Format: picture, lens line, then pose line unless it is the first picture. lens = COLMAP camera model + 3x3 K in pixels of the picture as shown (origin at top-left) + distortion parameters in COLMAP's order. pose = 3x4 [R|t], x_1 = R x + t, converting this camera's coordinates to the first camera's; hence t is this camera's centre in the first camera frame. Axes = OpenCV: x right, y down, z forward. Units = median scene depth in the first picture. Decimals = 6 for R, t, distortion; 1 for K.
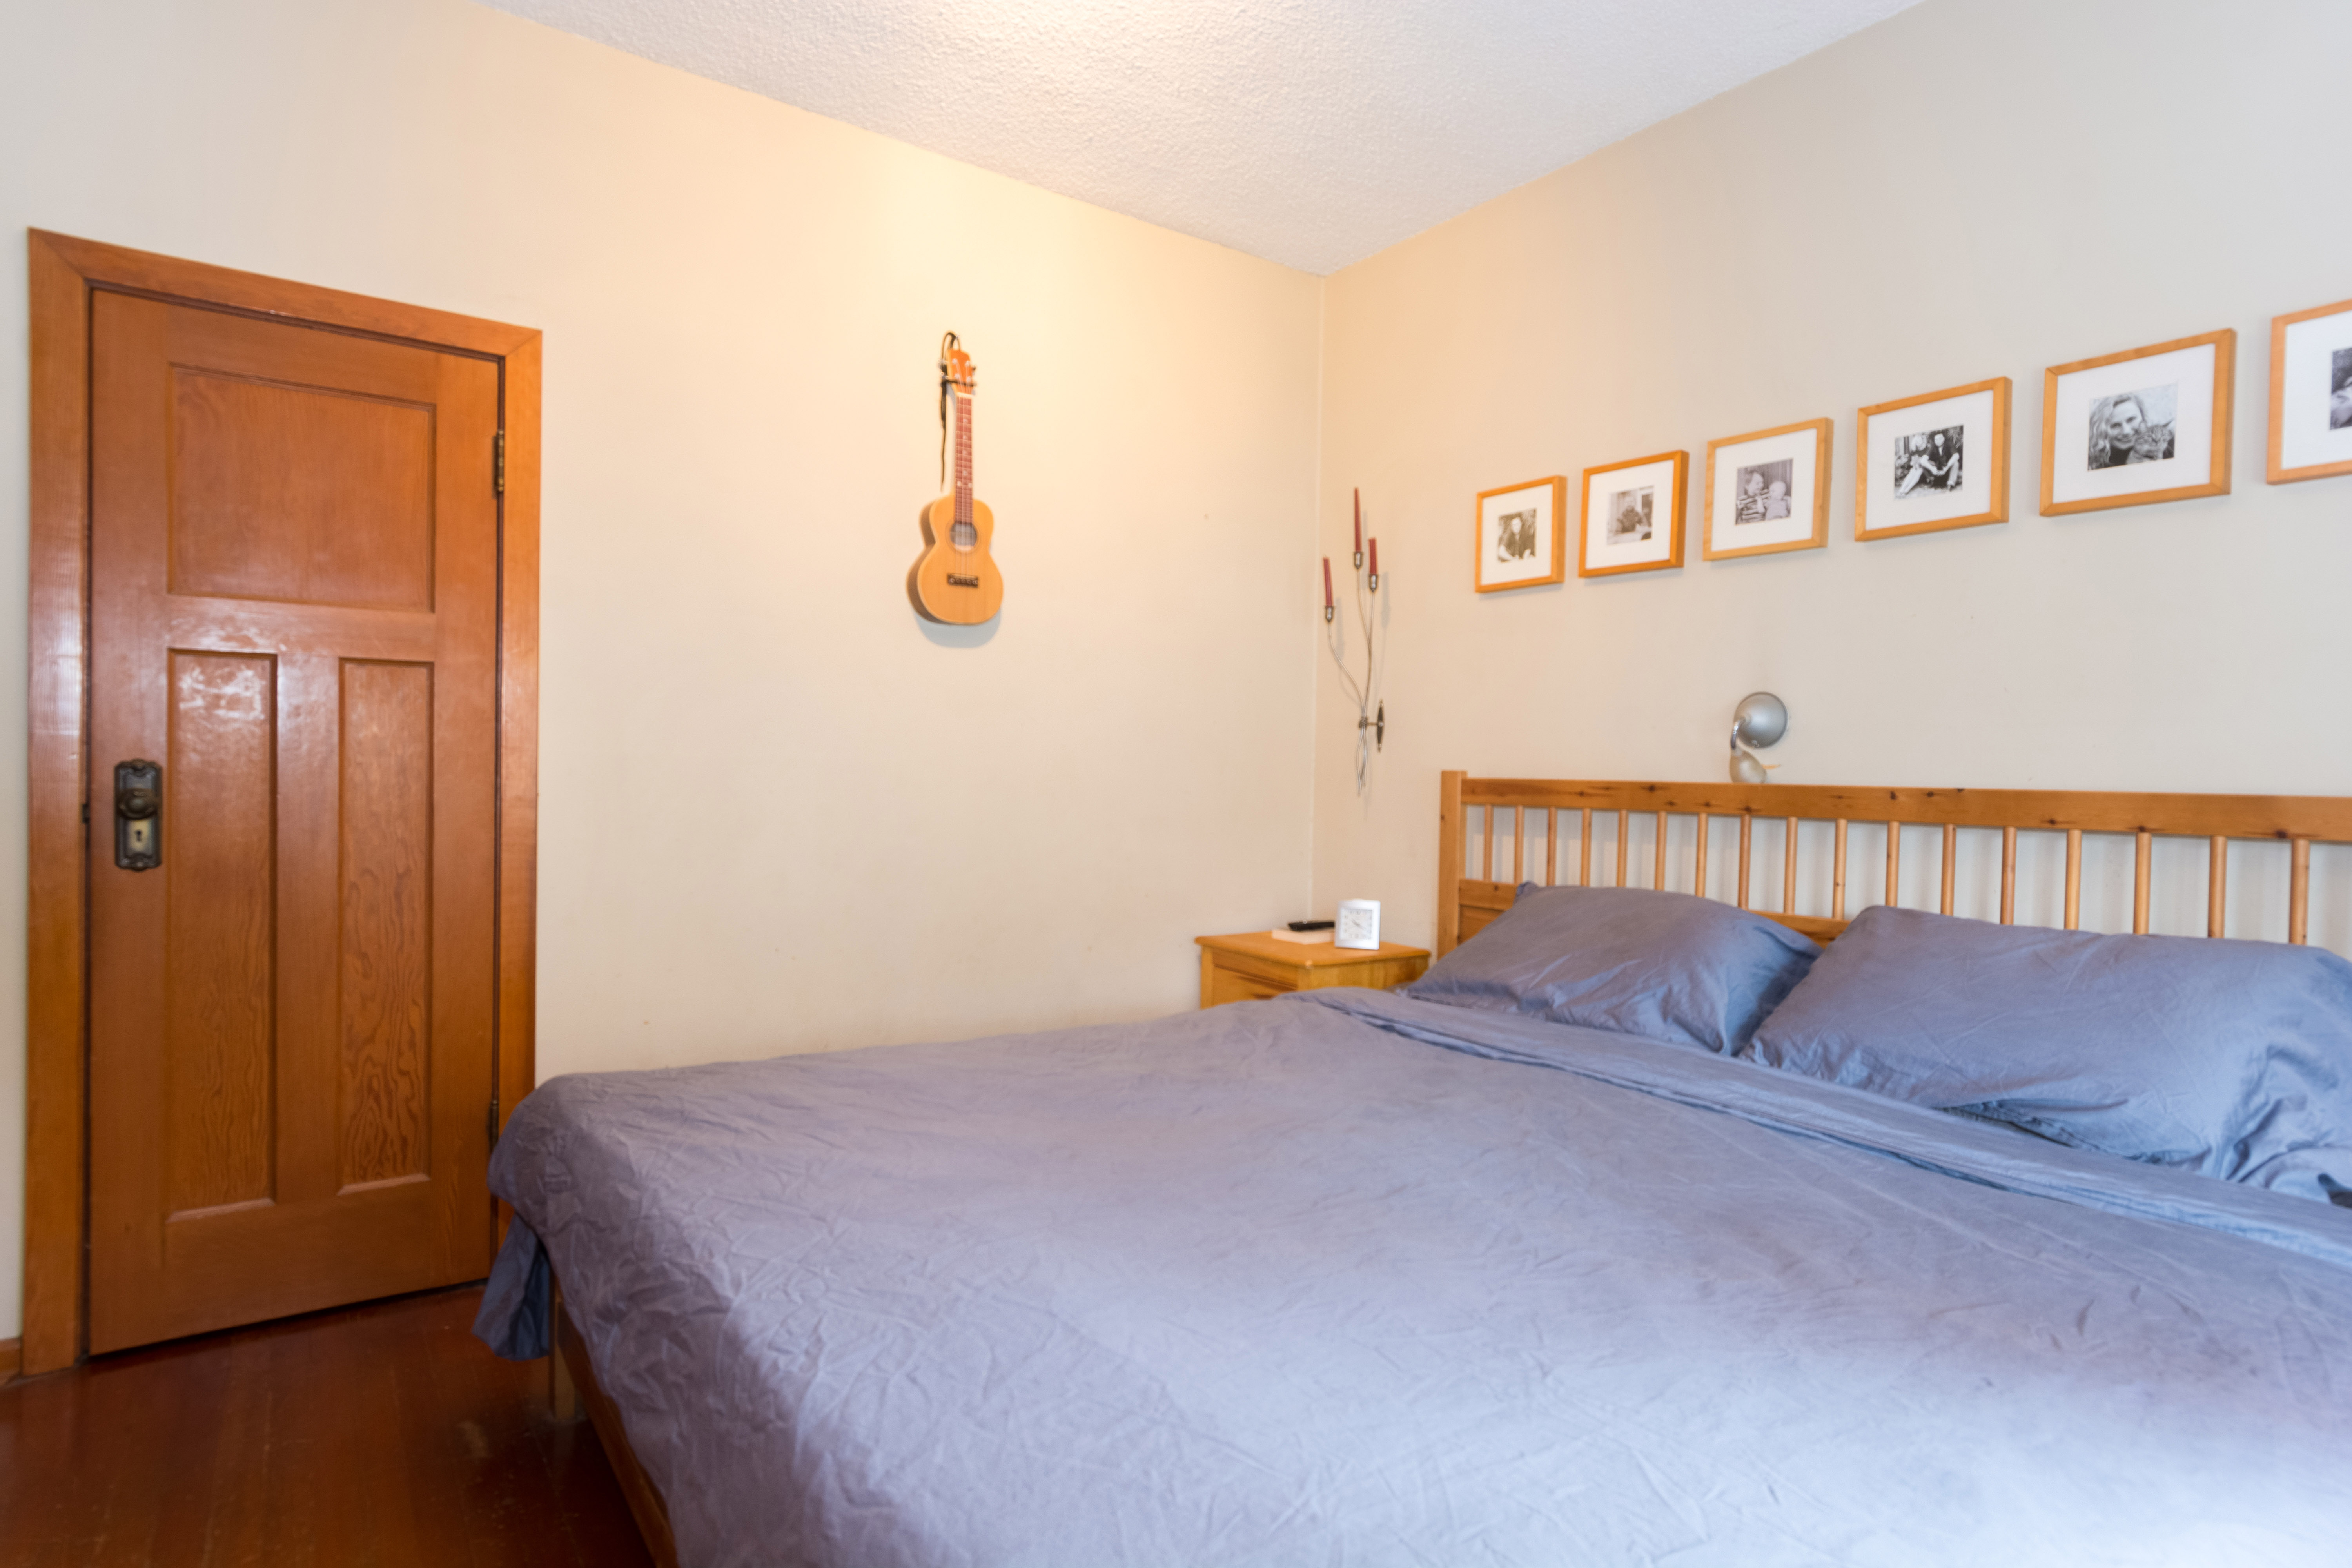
lens RADIAL K [[1233.3, 0, 1169.0], [0, 1233.3, 778.3], [0, 0, 1]] dist [0.020984, -0.014593]
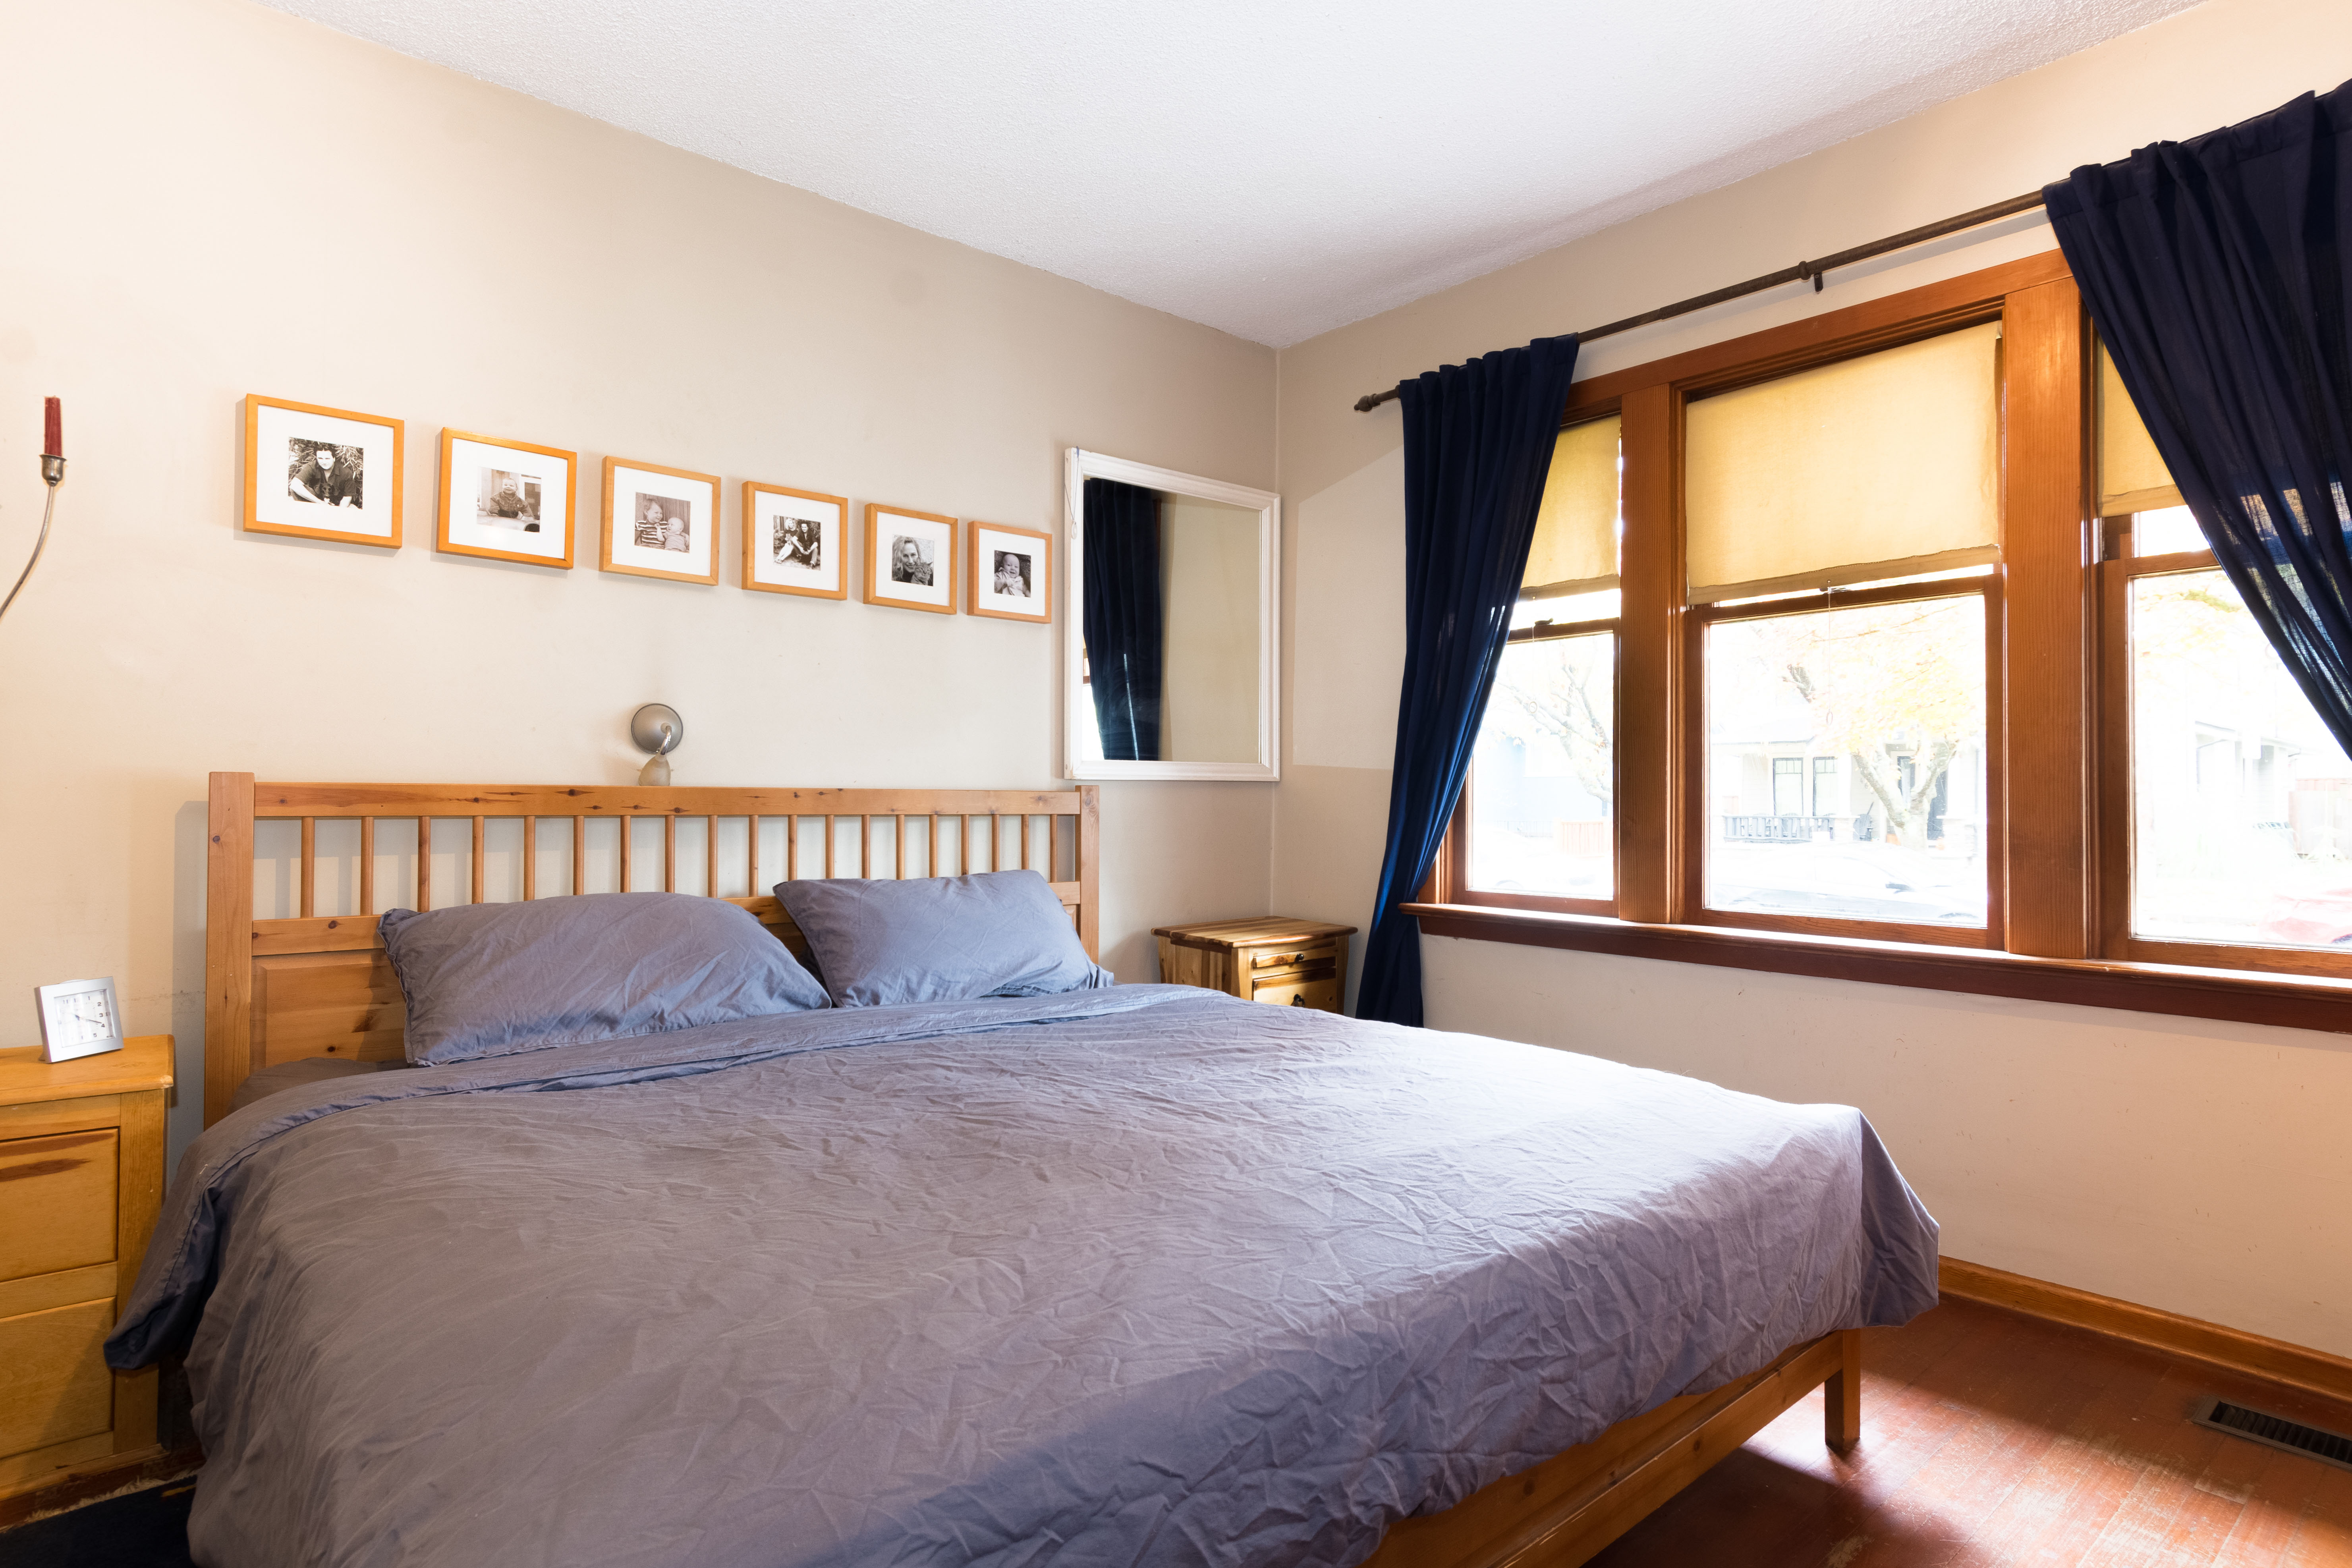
lens RADIAL K [[1233.3, 0, 1169.0], [0, 1233.3, 778.3], [0, 0, 1]] dist [0.020984, -0.014593]
pose [[-0.080098, 0.000849, 0.996787, -0.705586], [0.001633, 0.999998, -0.000720, -0.002005], [-0.996786, 0.001570, -0.080099, 0.689151]]
